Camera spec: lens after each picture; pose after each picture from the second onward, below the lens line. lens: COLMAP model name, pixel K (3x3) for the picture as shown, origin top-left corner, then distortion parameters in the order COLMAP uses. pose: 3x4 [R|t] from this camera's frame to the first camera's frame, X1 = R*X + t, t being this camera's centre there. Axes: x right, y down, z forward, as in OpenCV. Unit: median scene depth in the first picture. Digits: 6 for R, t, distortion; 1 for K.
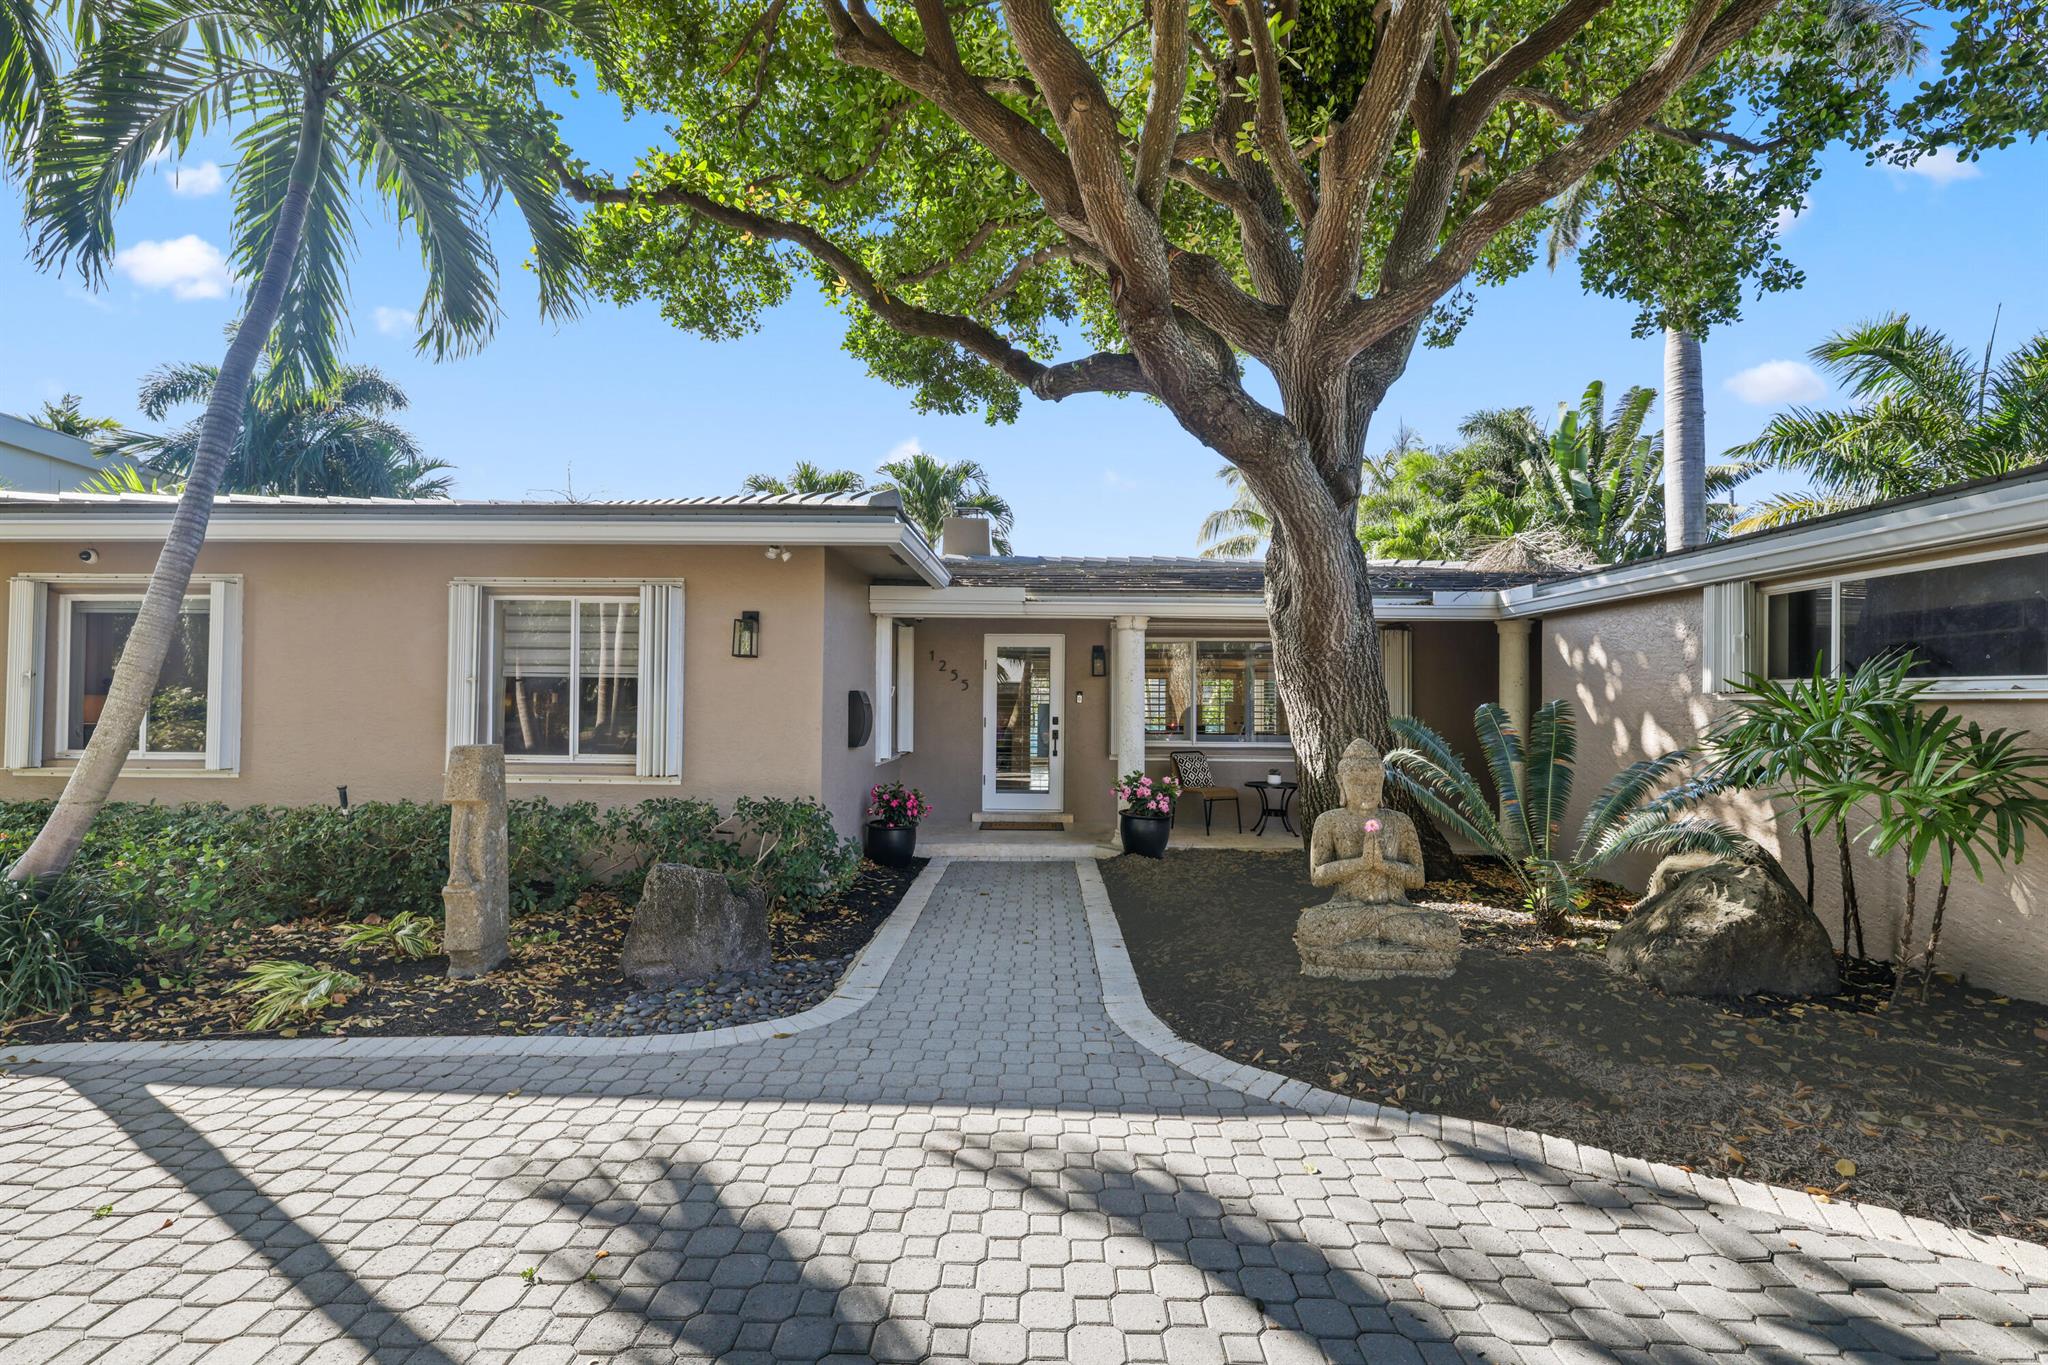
lens RADIAL K [[878.2, 0, 1016.9], [0, 878.2, 685.8], [0, 0, 1]] dist [-0.008747, 0.005135]
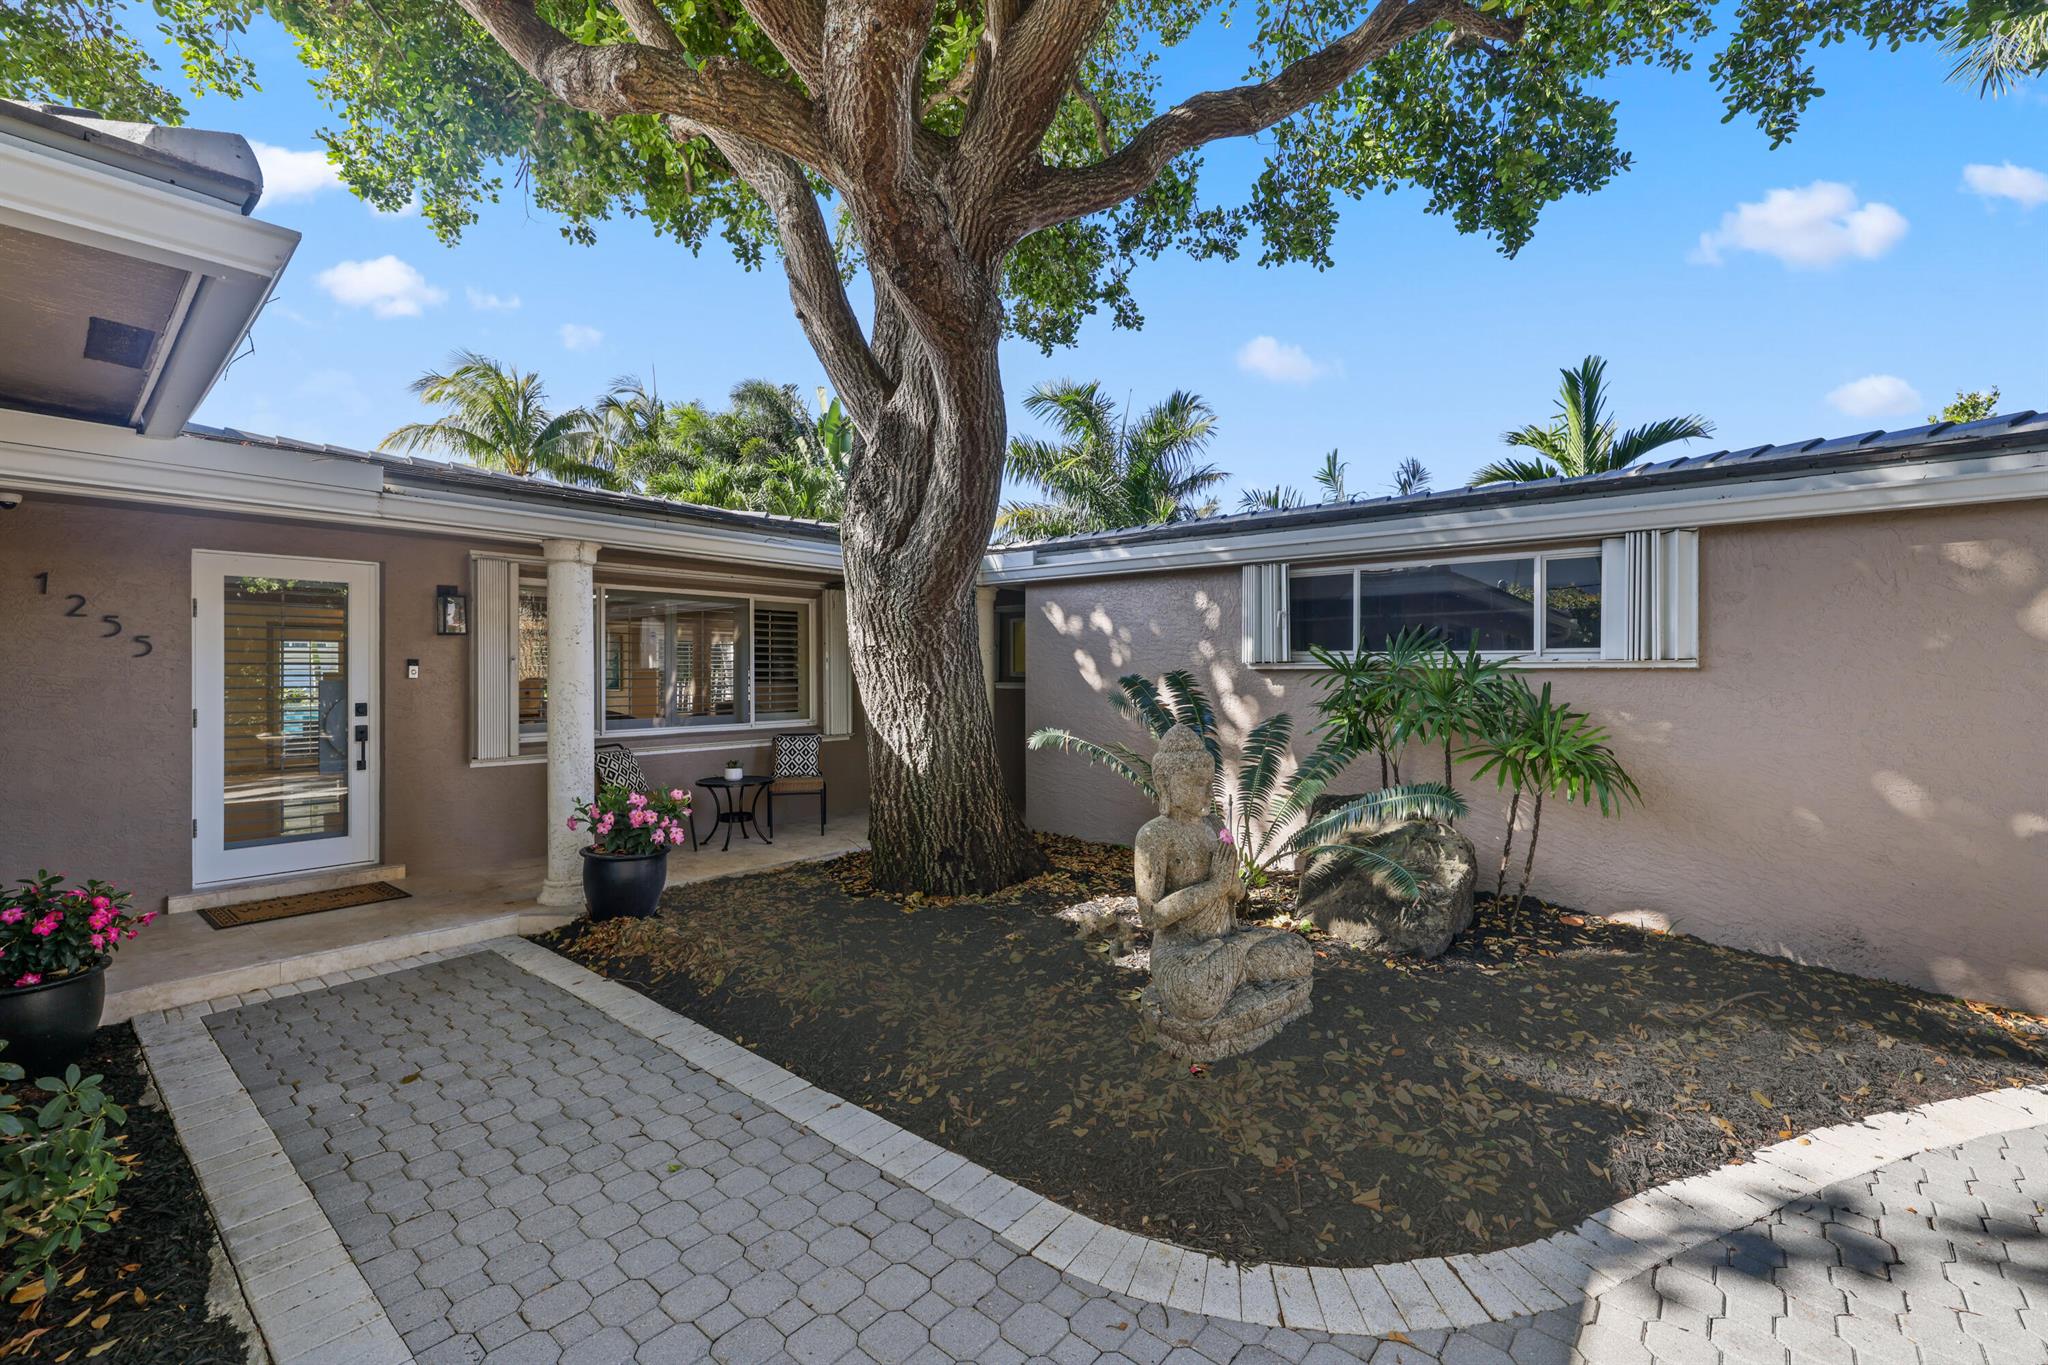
lens RADIAL K [[878.2, 0, 1021.5], [0, 878.2, 669.7], [0, 0, 1]] dist [-0.008747, 0.005135]
pose [[0.625694, -0.007254, 0.780035, -0.208604], [-0.007377, 0.999857, 0.015216, 0.001647], [-0.780034, -0.015275, 0.625551, 0.452014]]
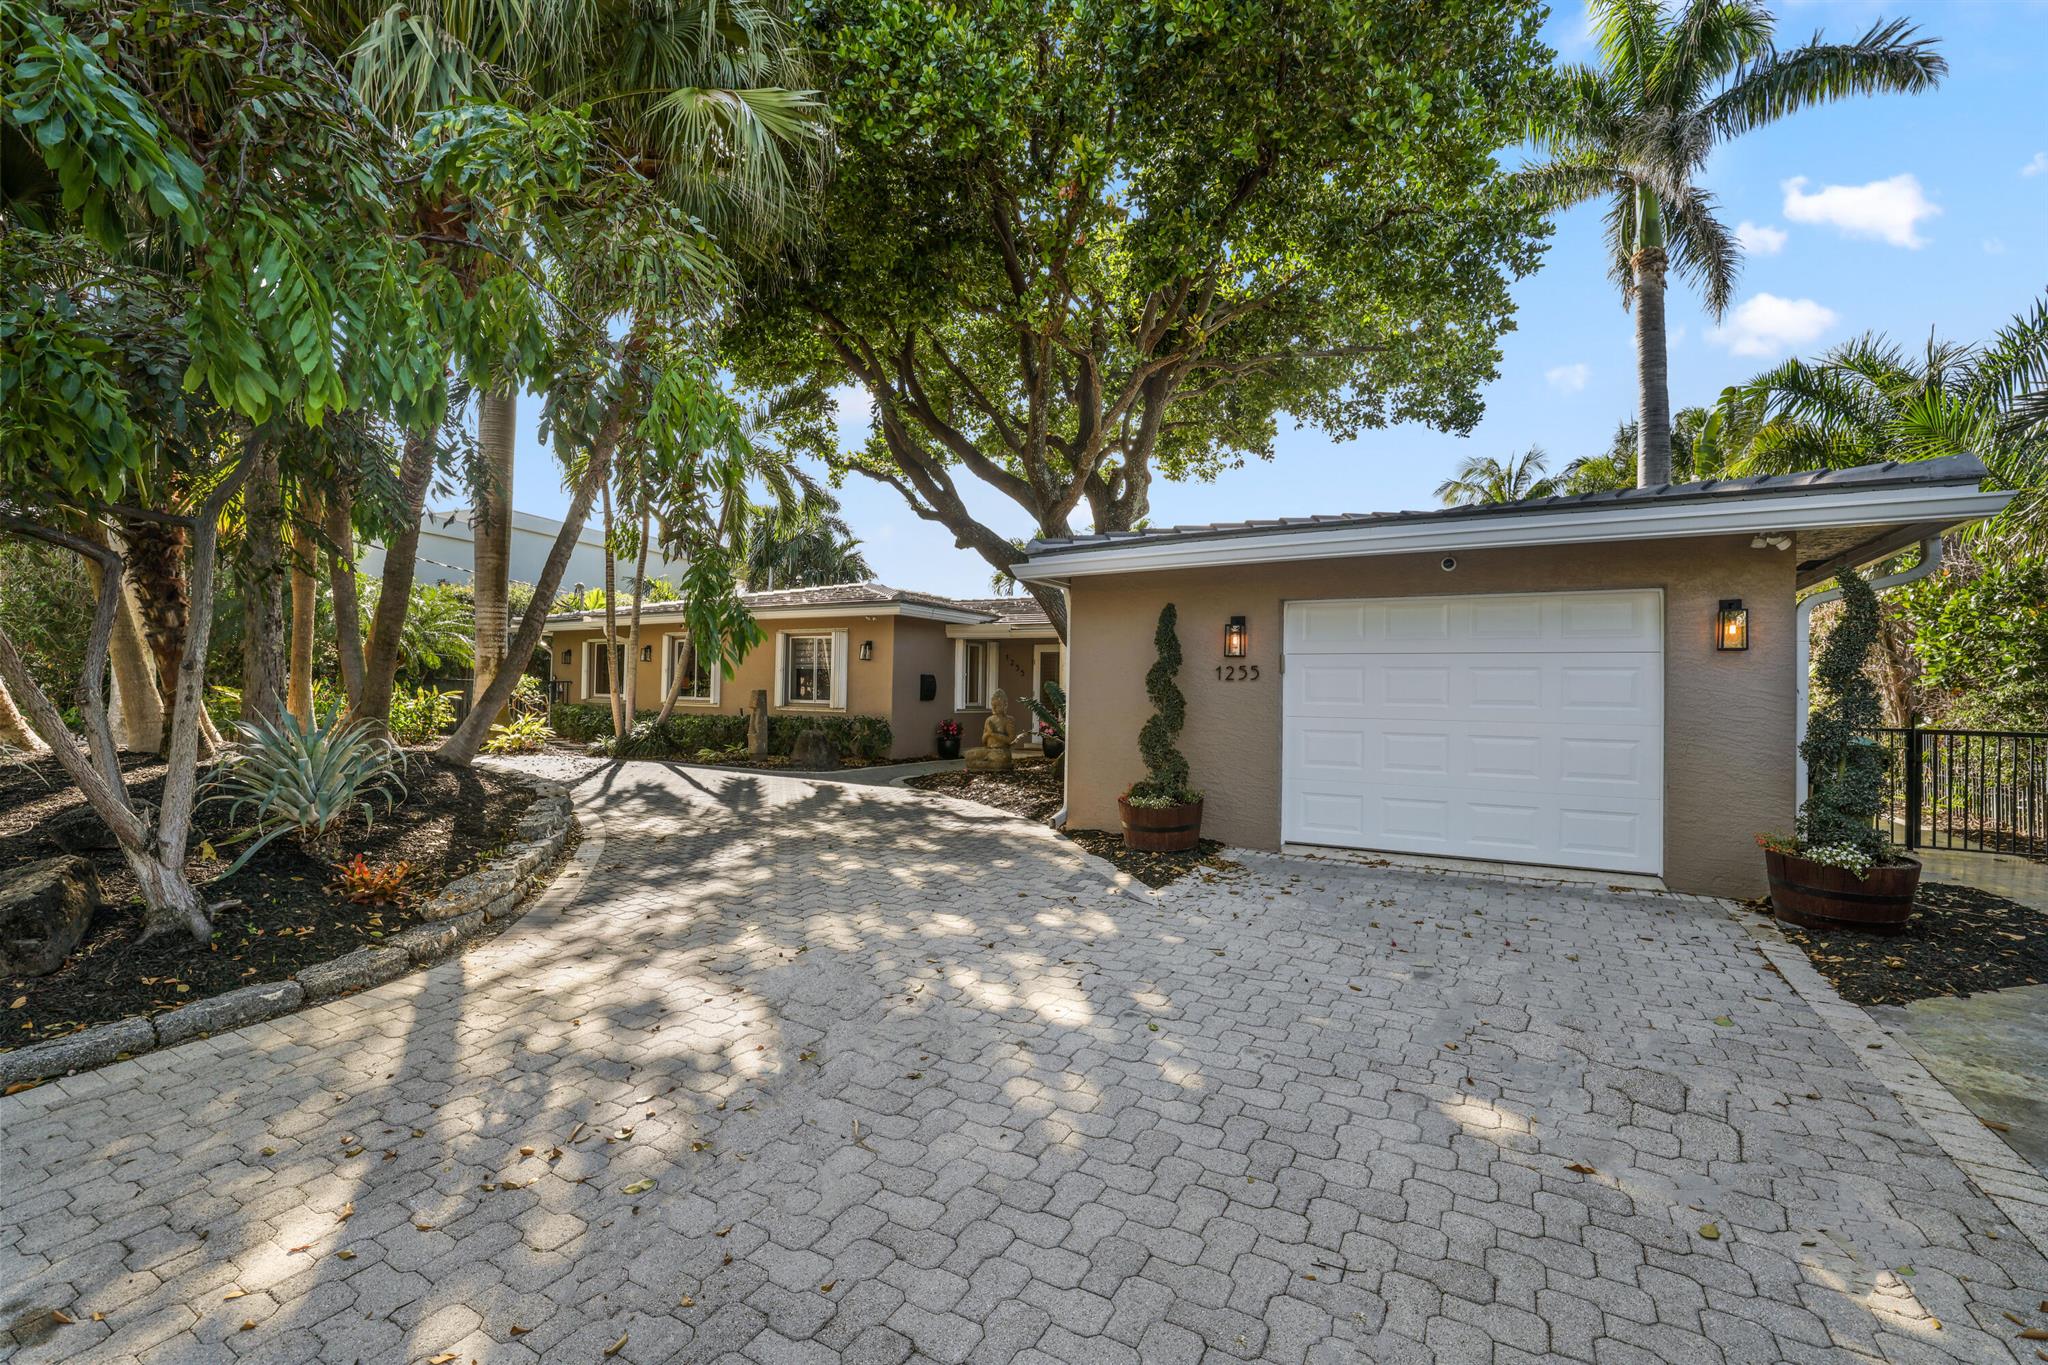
lens RADIAL K [[878.2, 0, 1011.1], [0, 878.2, 684.8], [0, 0, 1]] dist [-0.008747, 0.005135]
pose [[0.883109, 0.003247, -0.469157, 1.021856], [-0.006035, 0.999972, -0.004439, 0.038054], [0.469129, 0.006751, 0.883104, -0.834680]]
